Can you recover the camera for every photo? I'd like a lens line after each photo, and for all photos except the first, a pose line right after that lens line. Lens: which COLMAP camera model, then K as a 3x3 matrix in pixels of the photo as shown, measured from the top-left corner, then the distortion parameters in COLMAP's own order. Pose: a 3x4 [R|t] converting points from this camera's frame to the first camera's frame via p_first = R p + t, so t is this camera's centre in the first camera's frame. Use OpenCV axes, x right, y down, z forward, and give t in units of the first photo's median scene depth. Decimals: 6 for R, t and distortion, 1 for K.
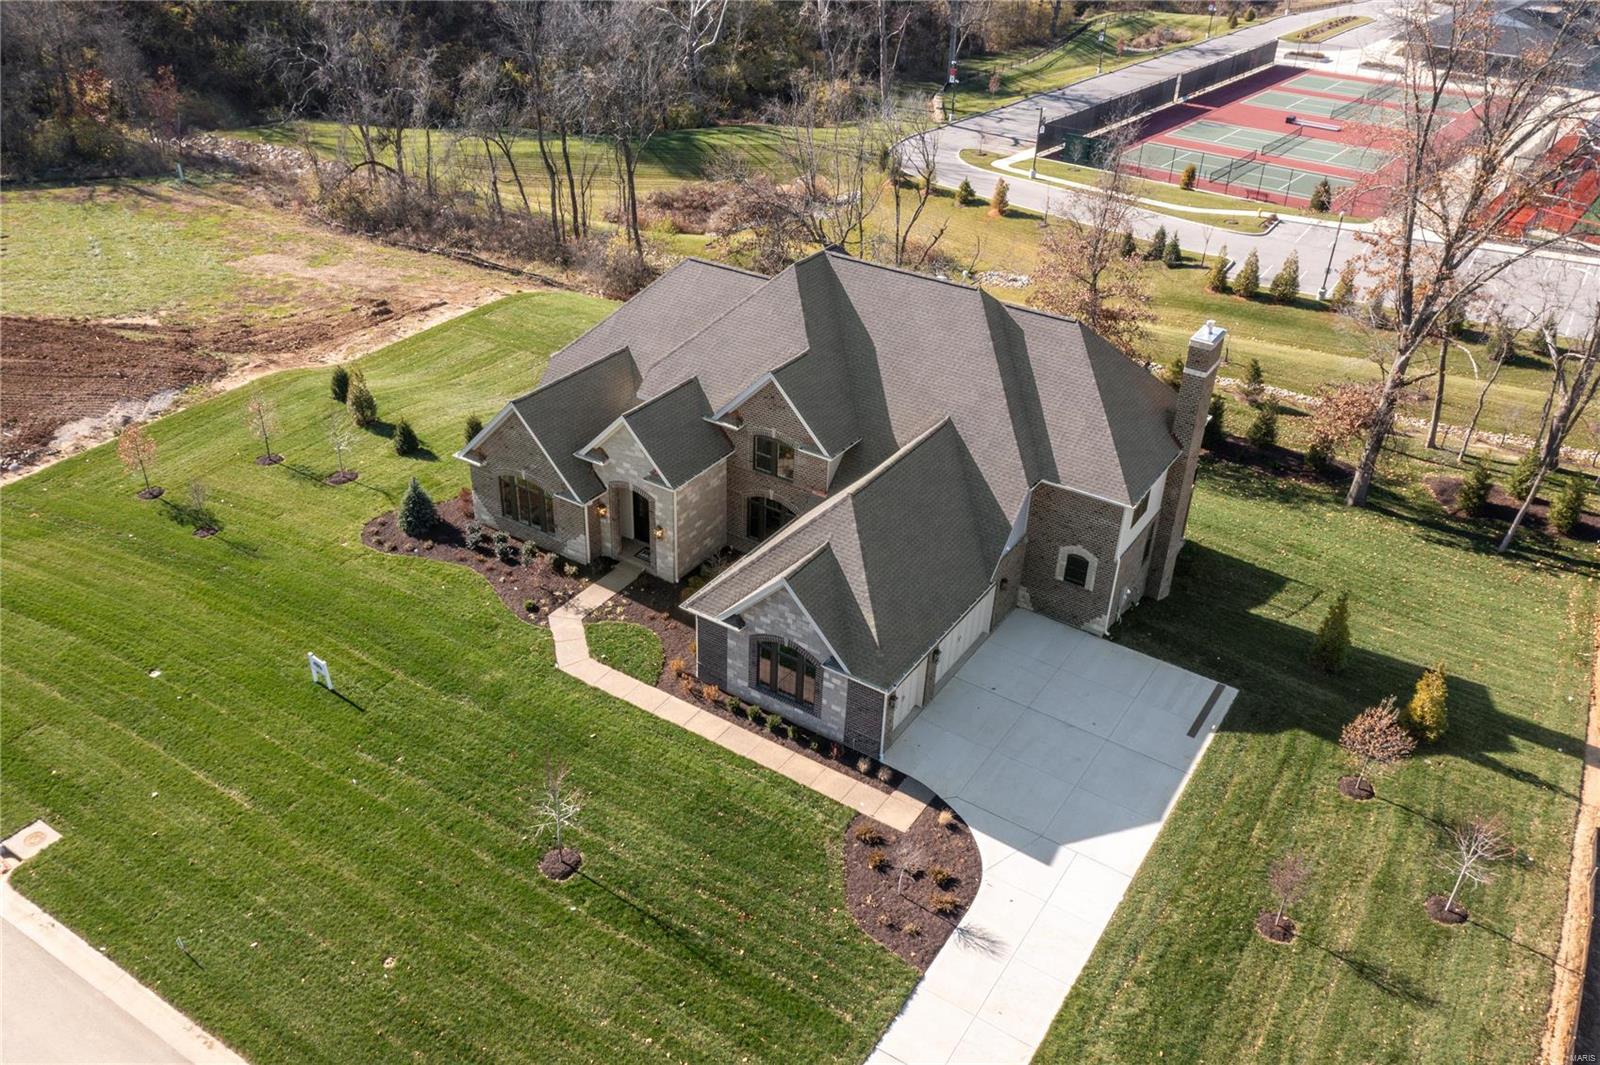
lens RADIAL K [[1273.0, 0, 801.6], [0, 1273.0, 526.5], [0, 0, 1]] dist [0.002652, 0.009724]
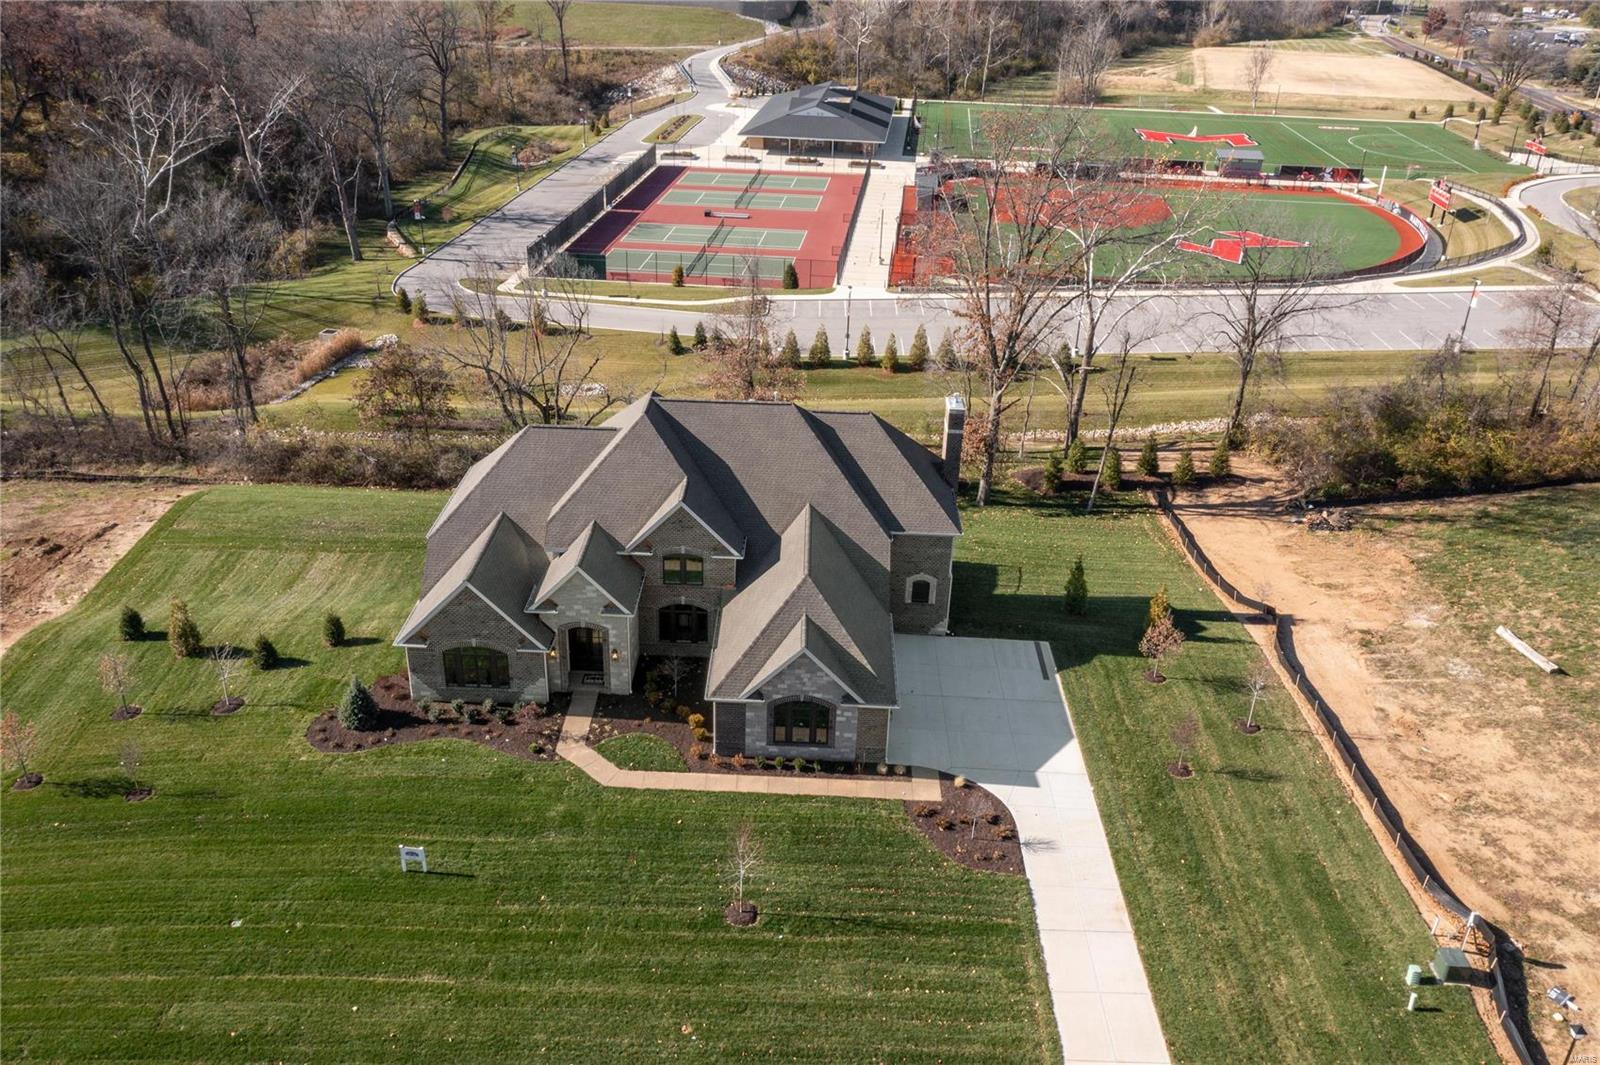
lens RADIAL K [[1273.0, 0, 796.9], [0, 1273.0, 525.7], [0, 0, 1]] dist [0.002652, 0.009724]
pose [[0.854283, -0.237356, 0.462453, -0.470647], [0.266347, 0.963873, 0.002693, -0.067279], [-0.446385, 0.120872, 0.886640, -0.129739]]
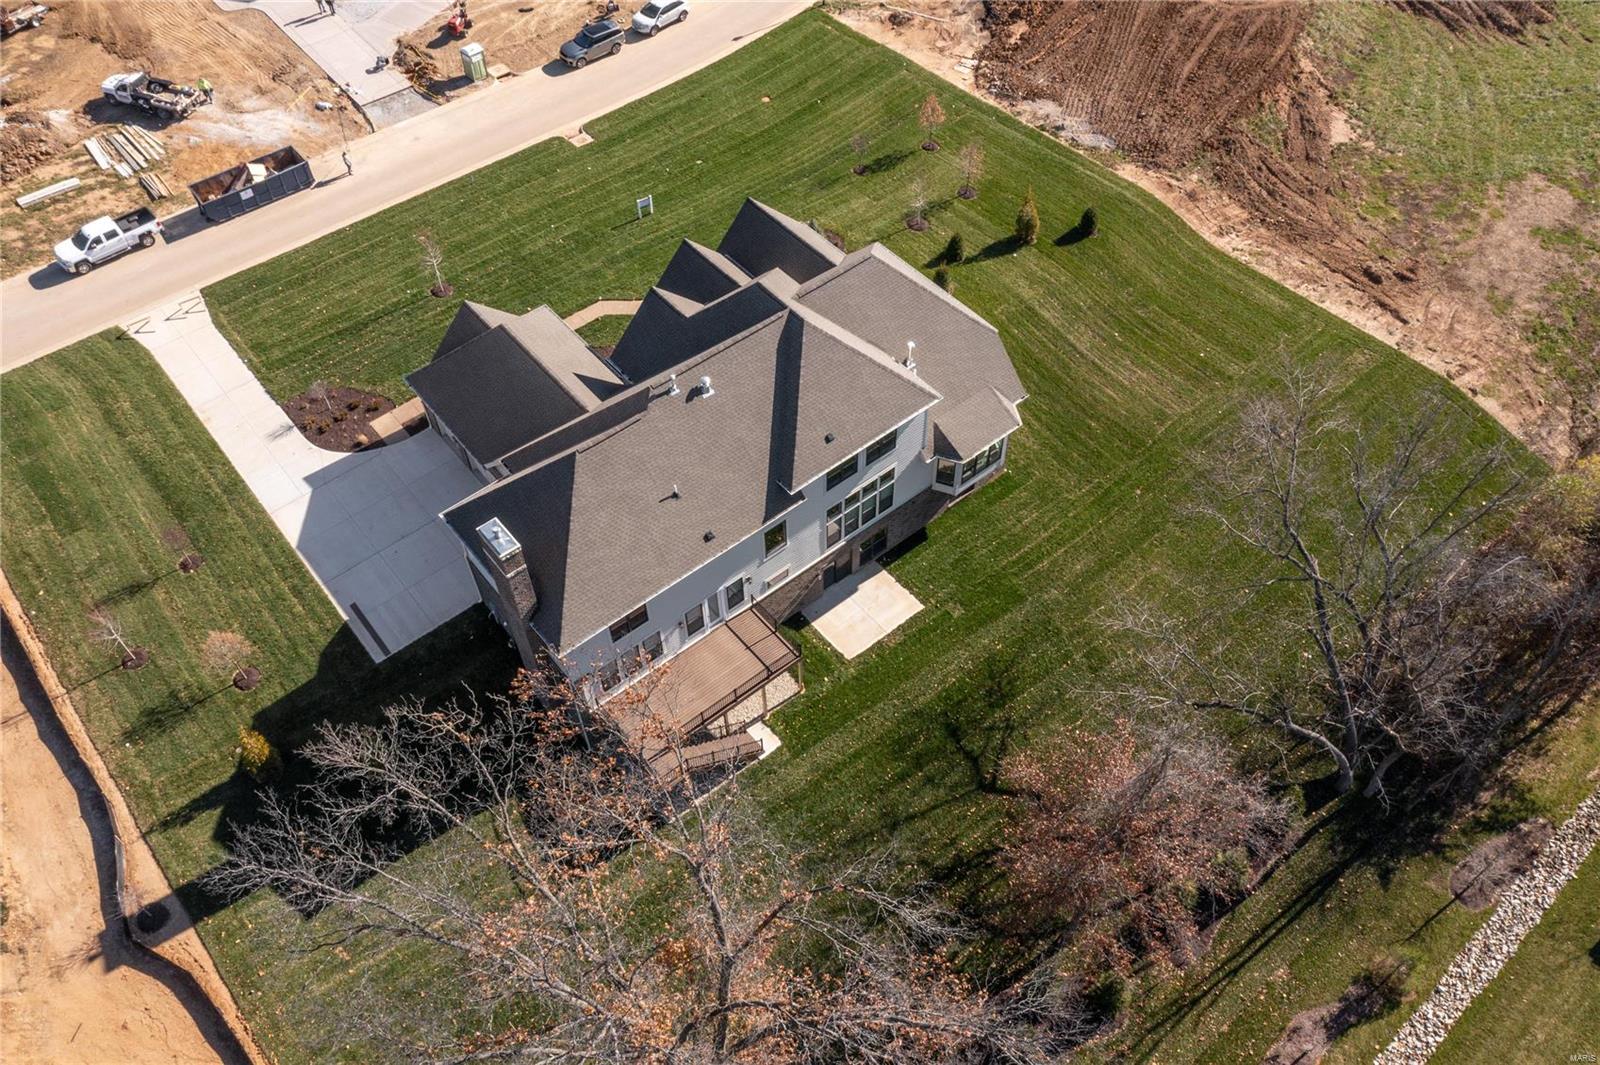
lens RADIAL K [[1273.0, 0, 798.9], [0, 1273.0, 530.8], [0, 0, 1]] dist [0.002652, 0.009724]
pose [[-0.312119, 0.723805, -0.615377, 0.792098], [-0.478527, 0.439795, 0.759995, -0.942192], [0.820728, 0.531683, 0.209091, 0.919135]]
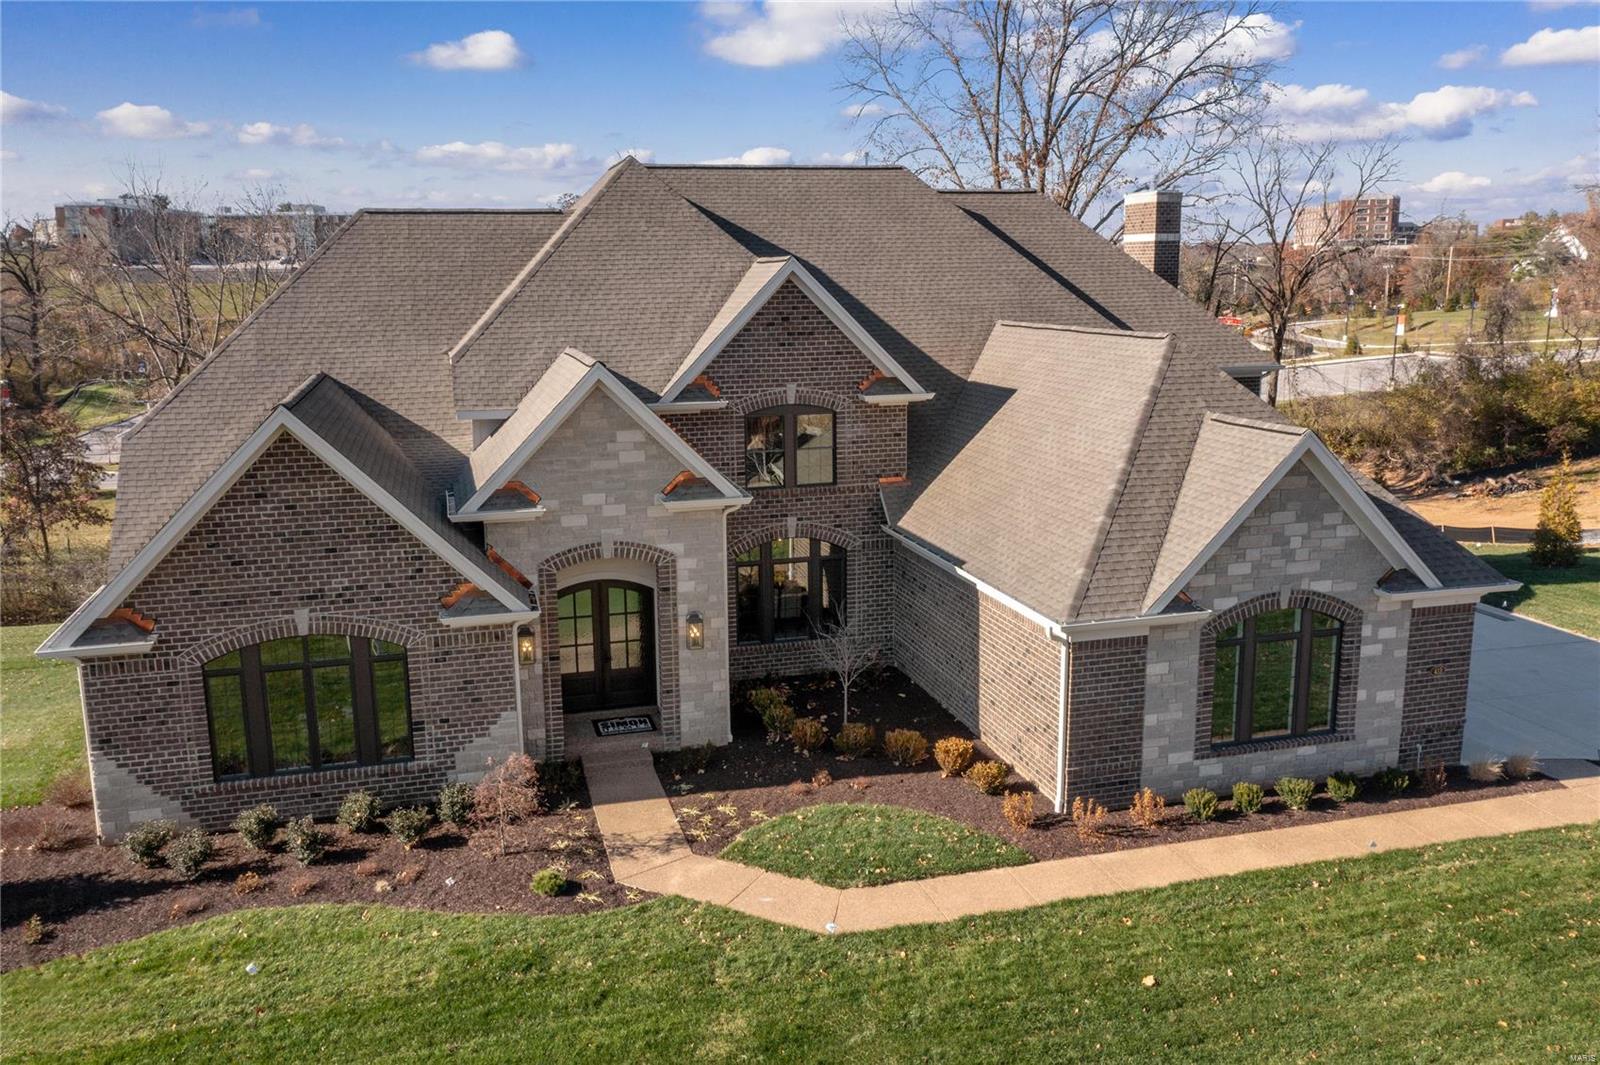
lens RADIAL K [[1273.0, 0, 801.7], [0, 1273.0, 539.2], [0, 0, 1]] dist [0.002652, 0.009724]
pose [[0.667302, -0.196800, 0.718316, -0.387928], [0.414629, 0.899345, -0.138785, 0.051564], [-0.618701, 0.390446, 0.681734, 0.644239]]
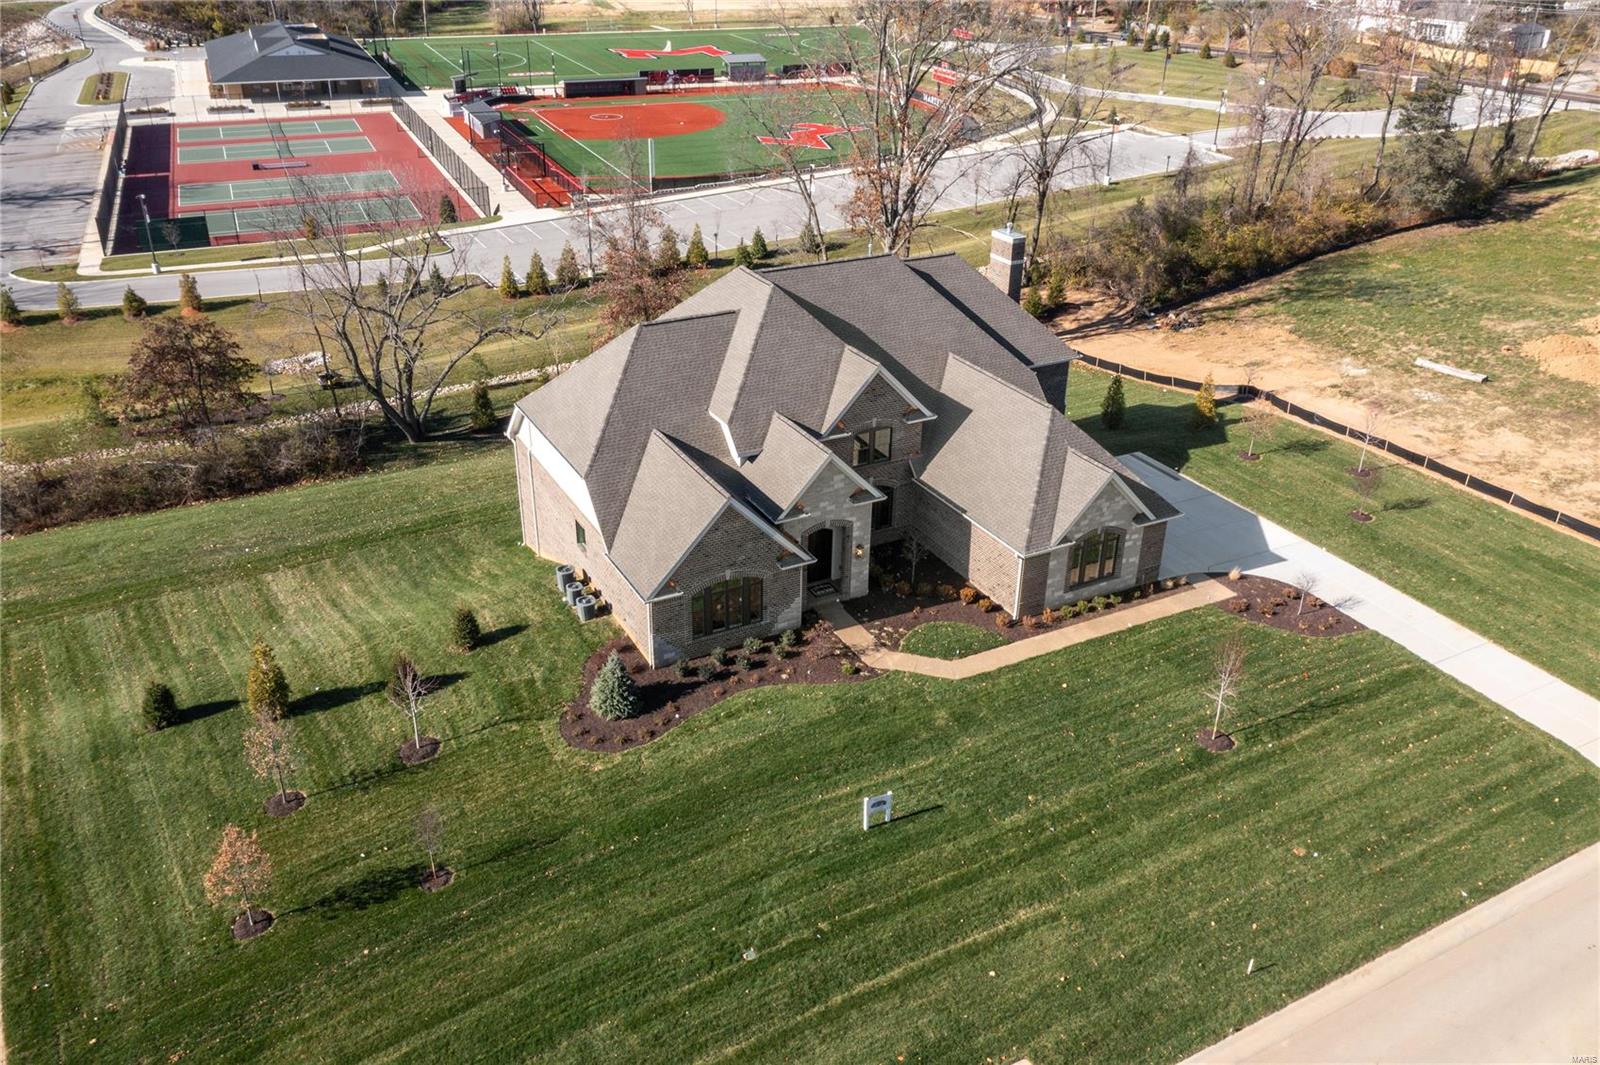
lens RADIAL K [[1273.0, 0, 799.1], [0, 1273.0, 526.7], [0, 0, 1]] dist [0.002652, 0.009724]
pose [[0.486386, -0.423983, 0.763981, -0.885928], [0.449075, 0.871354, 0.197669, -0.230708], [-0.749506, 0.246942, 0.614215, 0.389660]]
